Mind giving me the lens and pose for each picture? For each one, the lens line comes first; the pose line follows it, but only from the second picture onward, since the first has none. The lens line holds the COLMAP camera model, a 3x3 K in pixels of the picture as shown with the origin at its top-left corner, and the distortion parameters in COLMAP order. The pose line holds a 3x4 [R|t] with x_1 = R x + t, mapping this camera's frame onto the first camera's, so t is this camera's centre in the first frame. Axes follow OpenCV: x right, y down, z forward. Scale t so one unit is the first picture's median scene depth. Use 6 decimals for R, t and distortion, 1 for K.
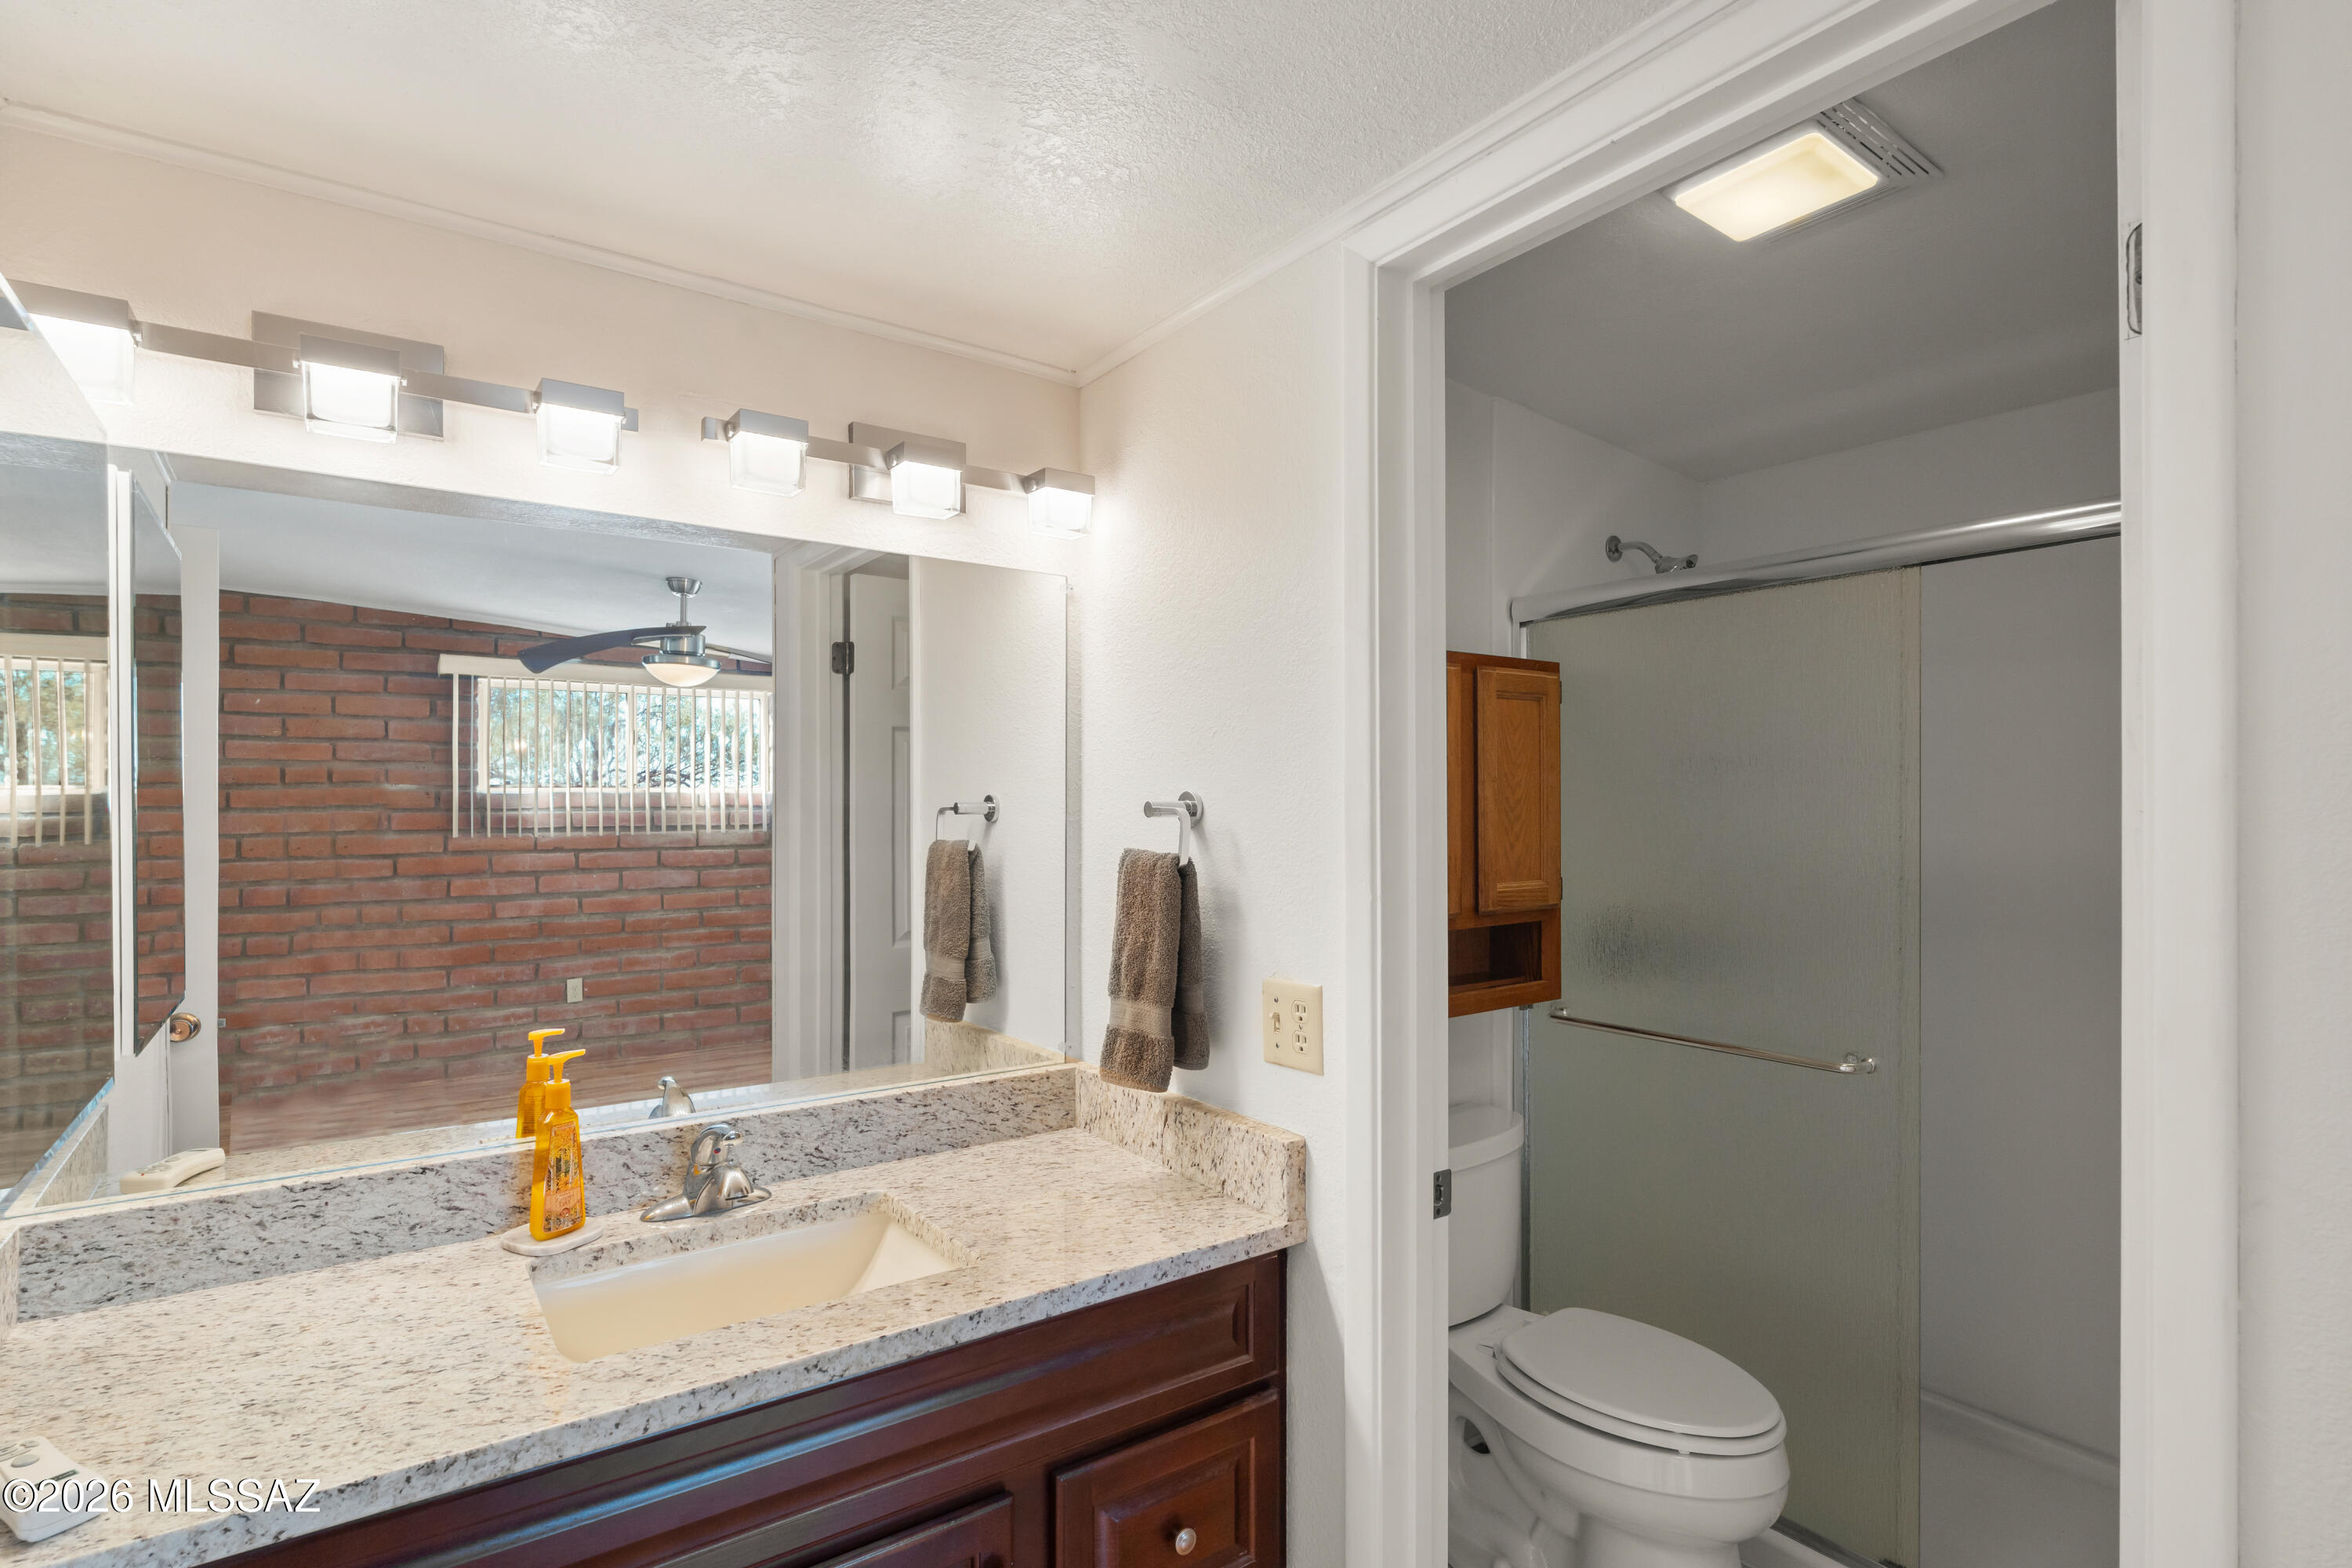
lens RADIAL K [[1154.1, 0, 1174.3], [0, 1154.1, 802.6], [0, 0, 1]] dist [-0.000318, 0.000714]
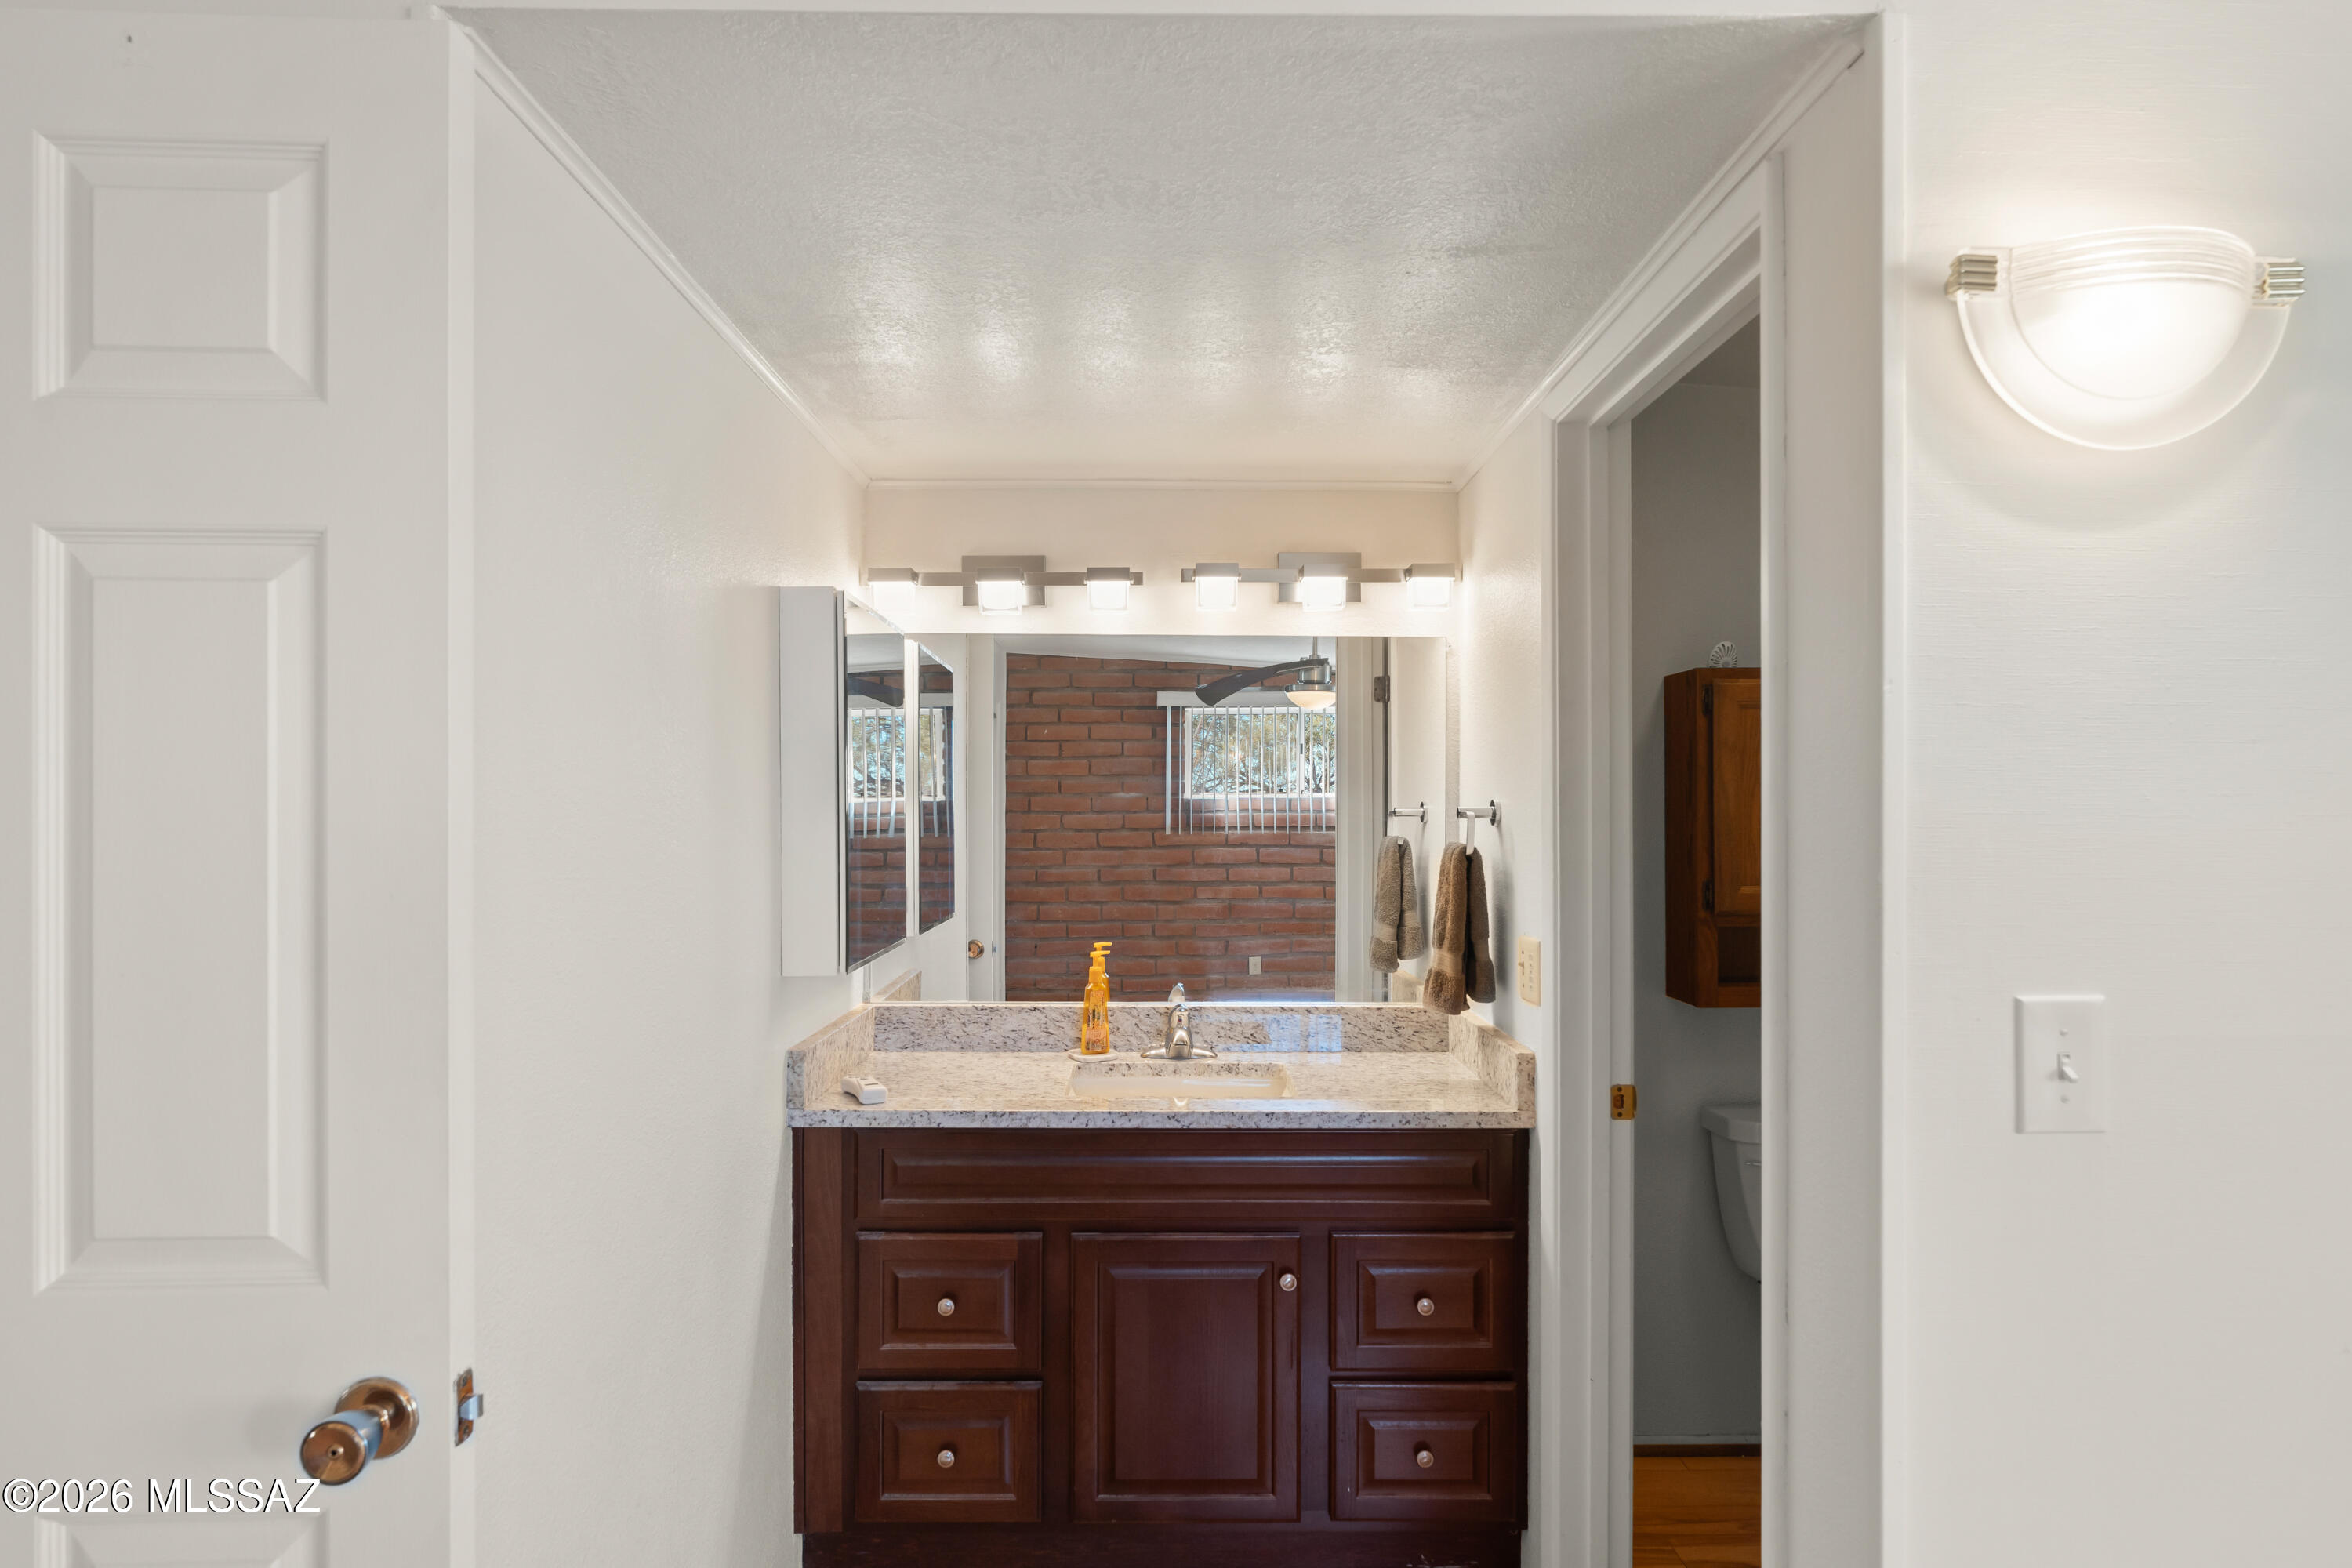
lens RADIAL K [[1217.3, 0, 1174.6], [0, 1217.3, 794.9], [0, 0, 1]] dist [0.017913, -0.000658]
pose [[0.829108, -0.005030, -0.559066, 0.450797], [-0.000153, 0.999957, -0.009224, -0.001982], [0.559089, 0.007733, 0.829072, -0.350856]]
